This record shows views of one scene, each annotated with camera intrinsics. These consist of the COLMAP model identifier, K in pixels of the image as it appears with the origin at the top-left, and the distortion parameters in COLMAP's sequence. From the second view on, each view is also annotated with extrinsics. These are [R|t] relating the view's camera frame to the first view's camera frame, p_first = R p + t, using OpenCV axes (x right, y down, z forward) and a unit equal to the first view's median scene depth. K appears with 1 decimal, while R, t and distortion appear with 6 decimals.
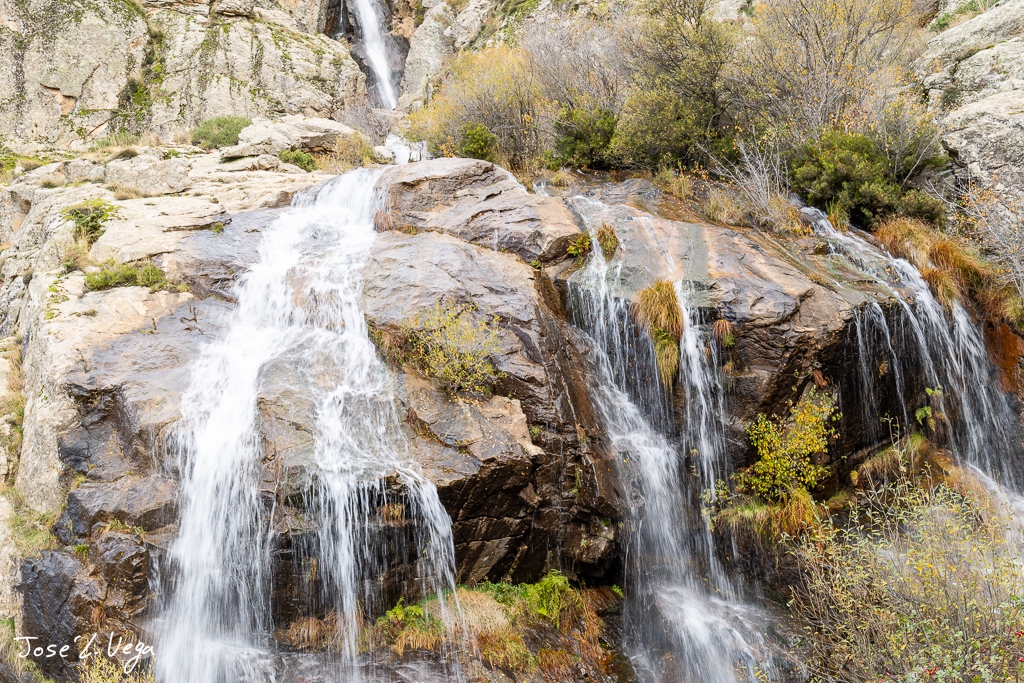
lens RADIAL K [[1322.5, 0, 512.0], [0, 1322.5, 341.5], [0, 0, 1]] dist [0.059539, 0.002216]
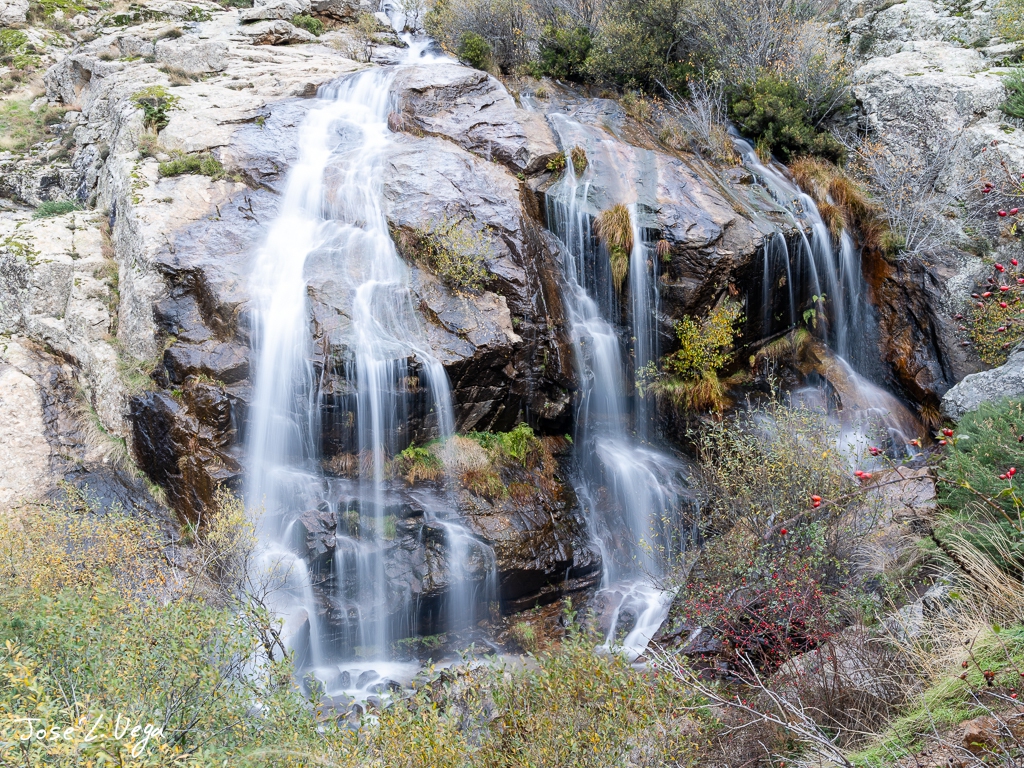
lens RADIAL K [[1205.7, 0, 517.2], [0, 1205.7, 418.5], [0, 0, 1]] dist [0.026015, -0.020734]
pose [[0.997510, 0.051876, 0.047770, -0.030867], [-0.061060, 0.974252, 0.217036, -0.090564], [-0.035281, -0.219412, 0.974994, -0.180858]]
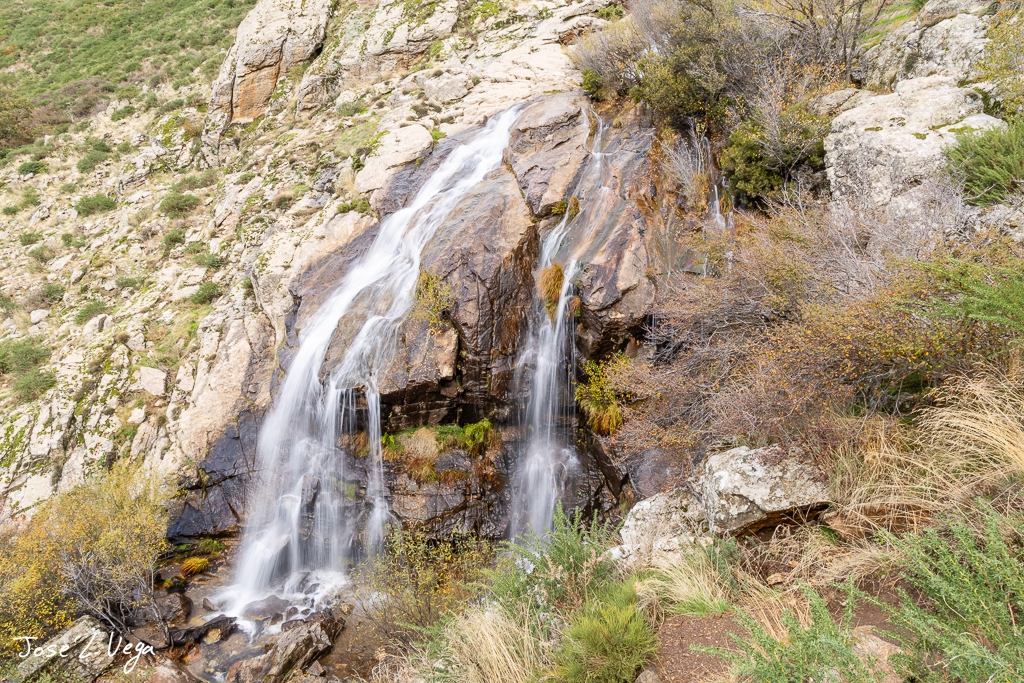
lens RADIAL K [[770.7, 0, 510.8], [0, 770.7, 350.2], [0, 0, 1]] dist [0.003827, 0.003846]
pose [[0.838093, 0.180994, -0.514628, 0.561563], [0.064866, 0.903603, 0.423432, -0.347313], [0.541657, -0.388257, 0.745563, 0.225262]]
